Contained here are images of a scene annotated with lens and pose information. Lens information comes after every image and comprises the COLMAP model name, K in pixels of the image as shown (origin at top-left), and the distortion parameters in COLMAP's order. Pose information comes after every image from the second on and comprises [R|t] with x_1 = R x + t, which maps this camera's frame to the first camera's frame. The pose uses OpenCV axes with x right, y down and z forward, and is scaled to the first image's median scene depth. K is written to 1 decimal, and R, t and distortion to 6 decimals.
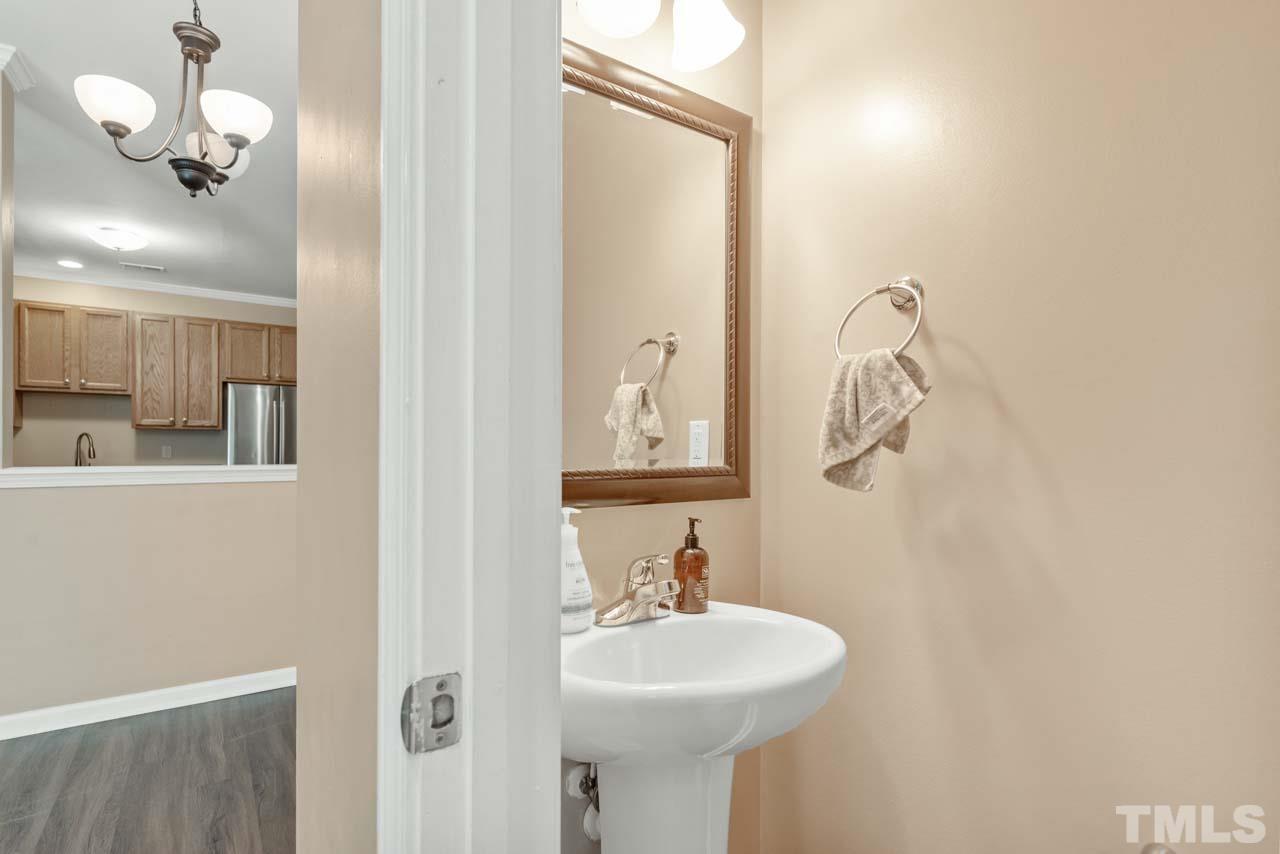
lens RADIAL K [[628.1, 0, 641.2], [0, 628.1, 450.7], [0, 0, 1]] dist [-0.000896, -0.000296]
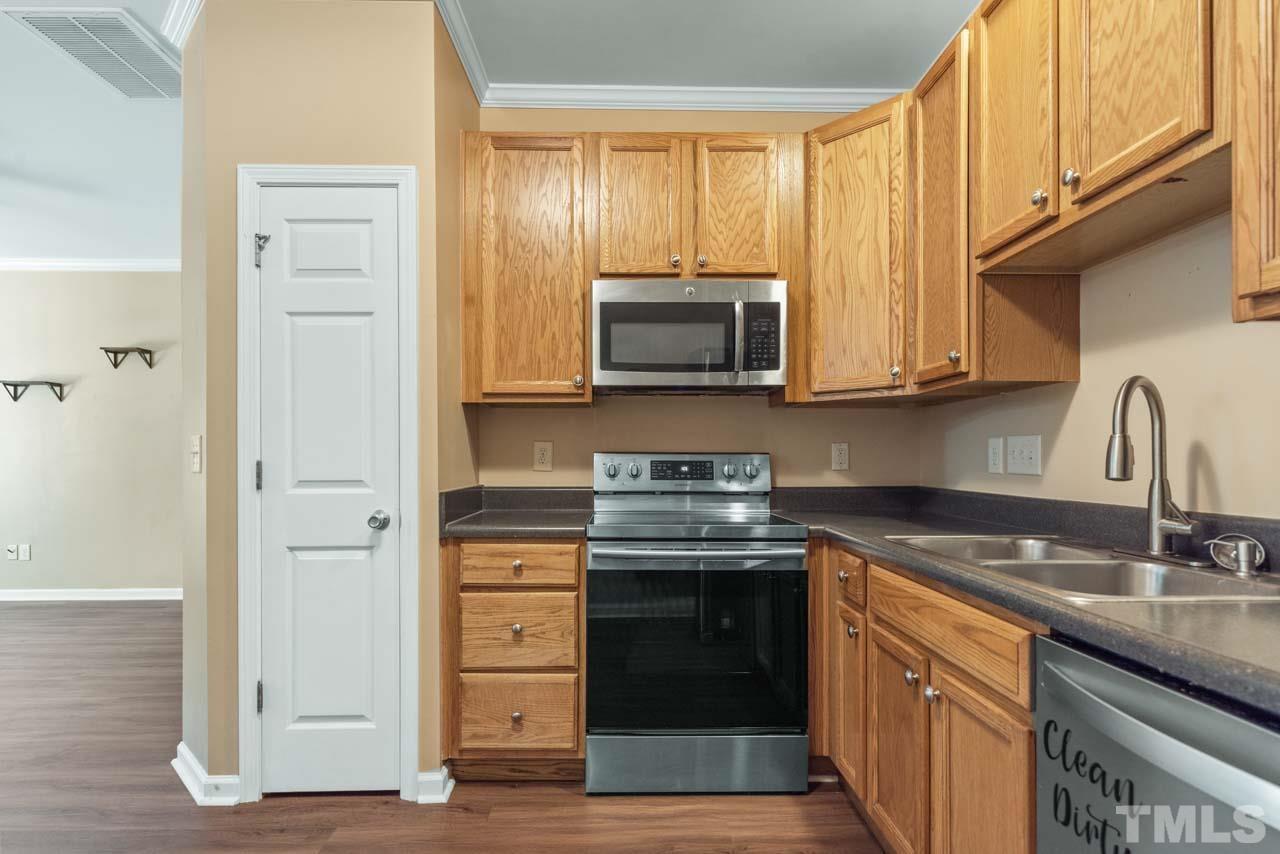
lens RADIAL K [[633.0, 0, 637.0], [0, 633.0, 457.8], [0, 0, 1]] dist [-0.000474, 0.001158]
pose [[-0.544114, -0.004745, -0.838998, -0.577590], [0.001466, 0.999977, -0.006606, 0.004514], [0.839010, -0.004824, -0.544095, 0.981306]]
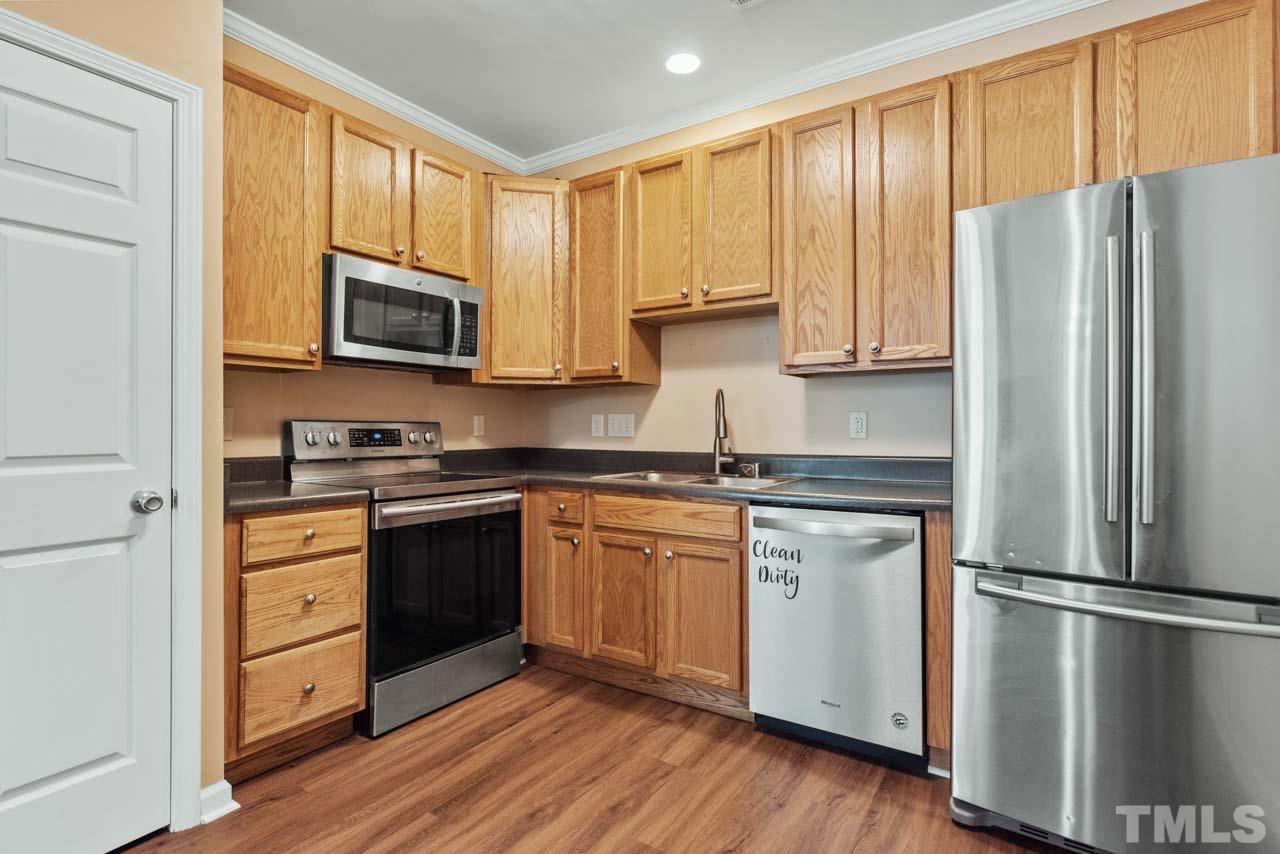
lens RADIAL K [[627.1, 0, 641.0], [0, 627.1, 422.0], [0, 0, 1]] dist [0.003318, 0.000753]
pose [[0.382299, -0.010939, -0.923974, -0.435721], [0.002281, 0.999938, -0.010895, 0.004058], [0.924036, 0.002057, 0.382301, 0.749404]]
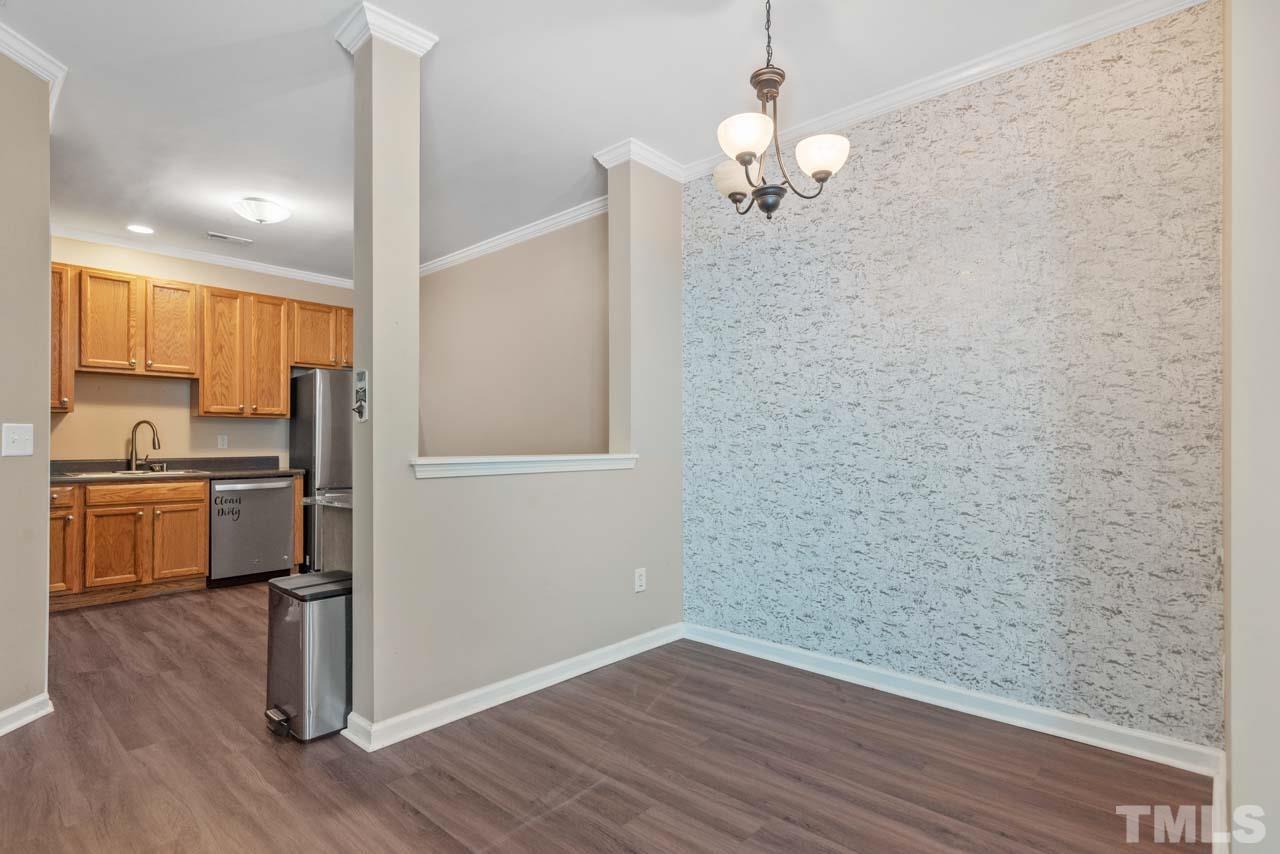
lens RADIAL K [[634.6, 0, 638.7], [0, 634.6, 437.3], [0, 0, 1]] dist [0.001653, -0.000123]
pose [[0.972780, 0.000426, 0.231732, -0.423916], [0.000767, 0.999987, -0.005056, -0.000187], [-0.231731, 0.005096, 0.972766, -0.025936]]
